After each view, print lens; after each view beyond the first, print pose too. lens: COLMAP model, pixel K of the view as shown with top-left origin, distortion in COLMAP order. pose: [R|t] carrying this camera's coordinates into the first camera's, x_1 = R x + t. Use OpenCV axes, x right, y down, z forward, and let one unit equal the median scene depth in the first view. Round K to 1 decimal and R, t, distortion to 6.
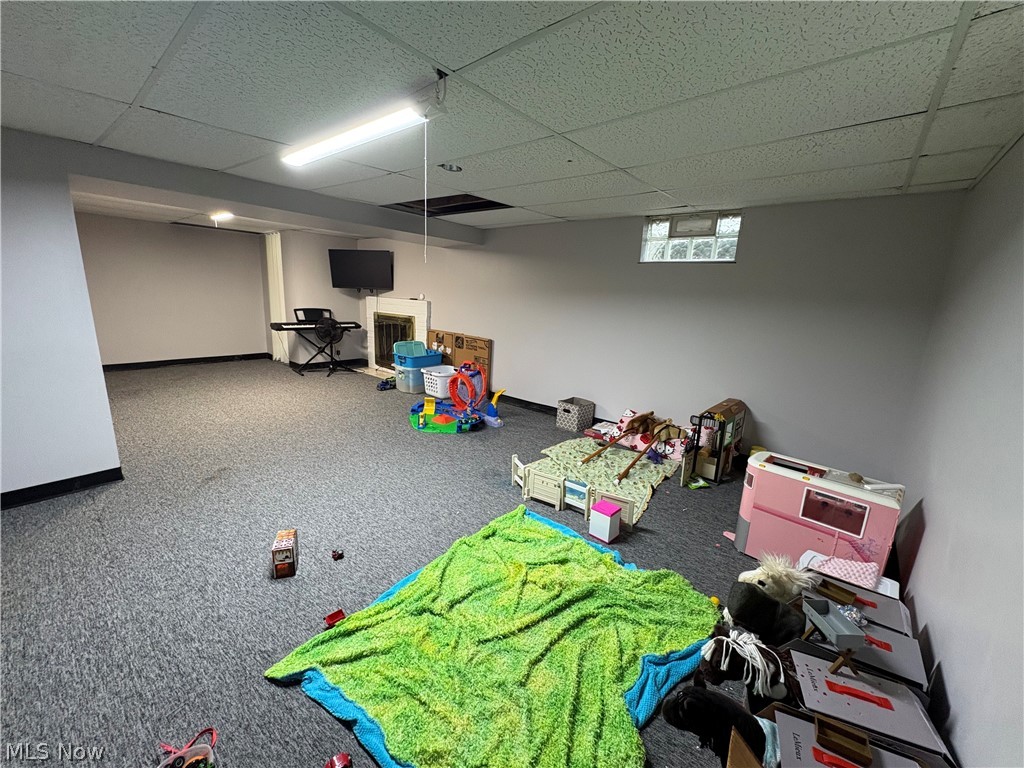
lens RADIAL K [[407.3, 0, 510.5], [0, 407.3, 382.0], [0, 0, 1]] dist [0.001008, 0.000053]
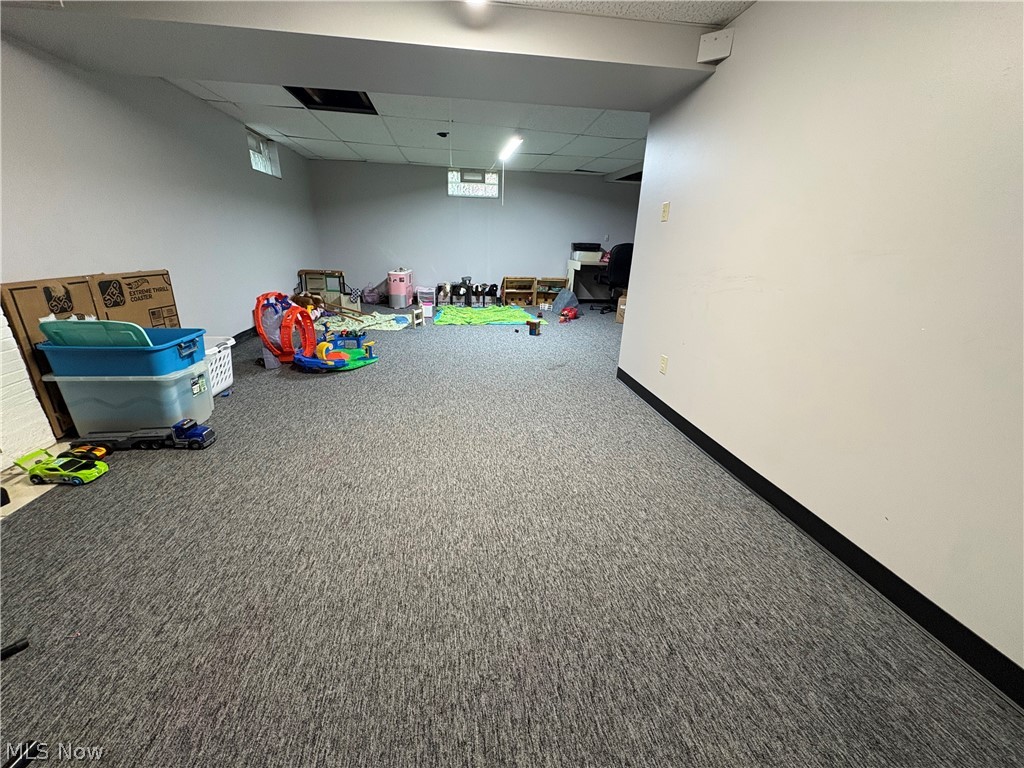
lens RADIAL K [[407.3, 0, 511.8], [0, 407.3, 383.5], [0, 0, 1]] dist [0.001008, 0.000053]
pose [[-0.740743, -0.289037, 0.606430, -0.826435], [0.079546, 0.858622, 0.506401, -0.223852], [-0.667062, 0.423352, -0.613026, 1.113398]]
